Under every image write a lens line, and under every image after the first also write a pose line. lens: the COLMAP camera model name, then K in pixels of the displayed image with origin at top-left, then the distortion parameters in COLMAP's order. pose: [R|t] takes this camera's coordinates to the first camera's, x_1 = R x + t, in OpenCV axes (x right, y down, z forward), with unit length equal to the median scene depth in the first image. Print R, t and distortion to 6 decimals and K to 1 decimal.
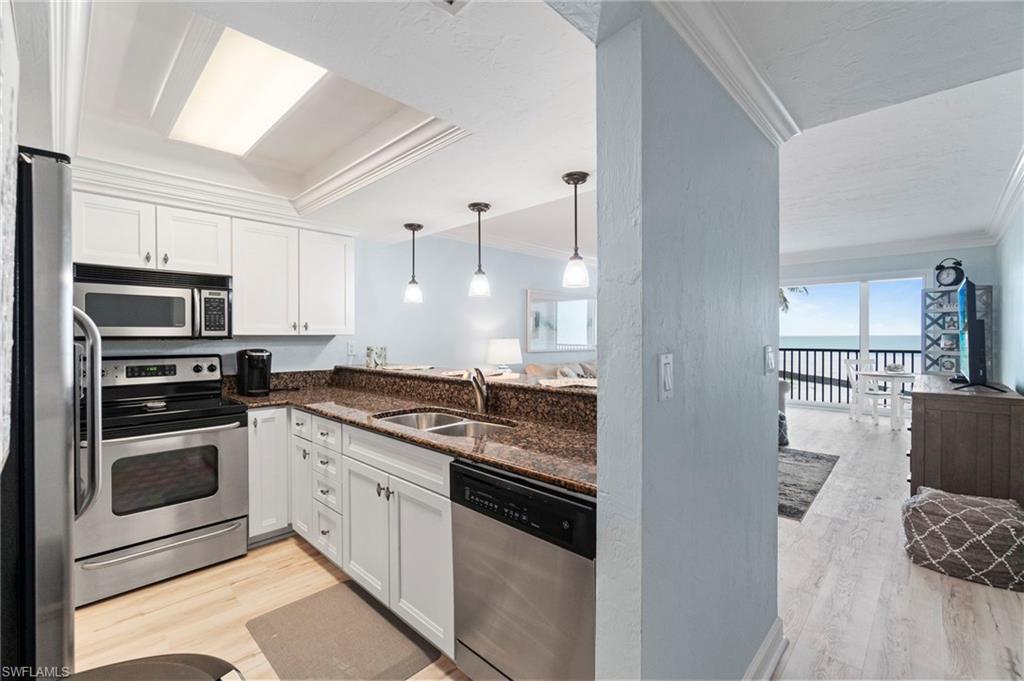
lens RADIAL K [[441.1, 0, 506.7], [0, 441.1, 339.0], [0, 0, 1]] dist [-0.003405, -0.000700]
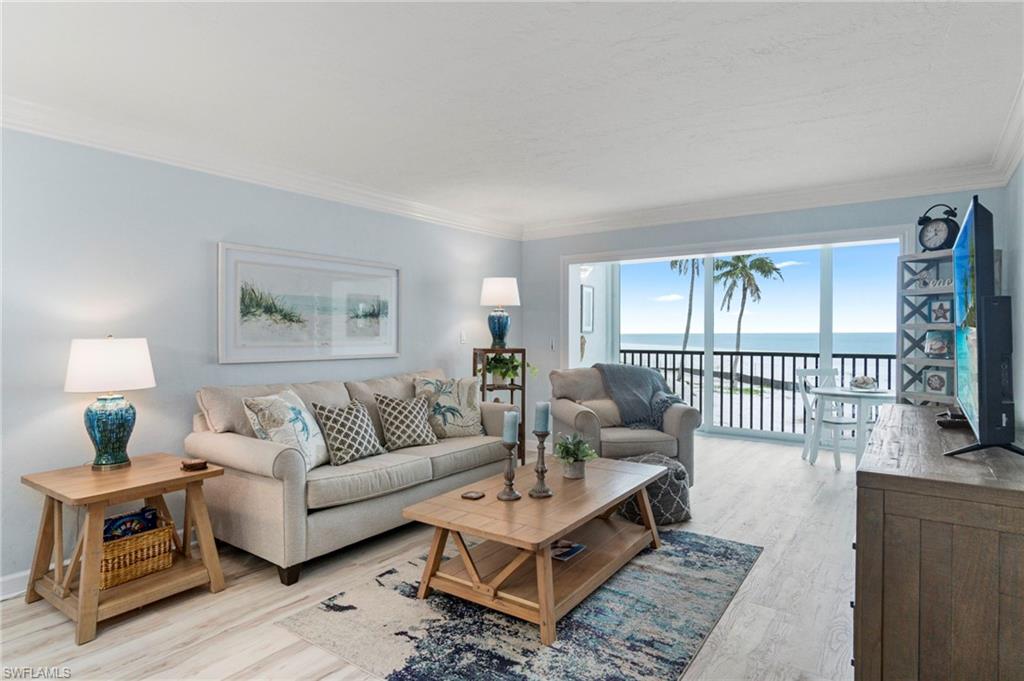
lens RADIAL K [[567.0, 0, 509.8], [0, 567.0, 338.0], [0, 0, 1]] dist [-0.002783, 0.001356]
pose [[0.990034, 0.000100, 0.140826, 0.534096], [-0.000553, 0.999995, 0.003178, -0.005629], [-0.140825, -0.003224, 0.990029, 0.528162]]
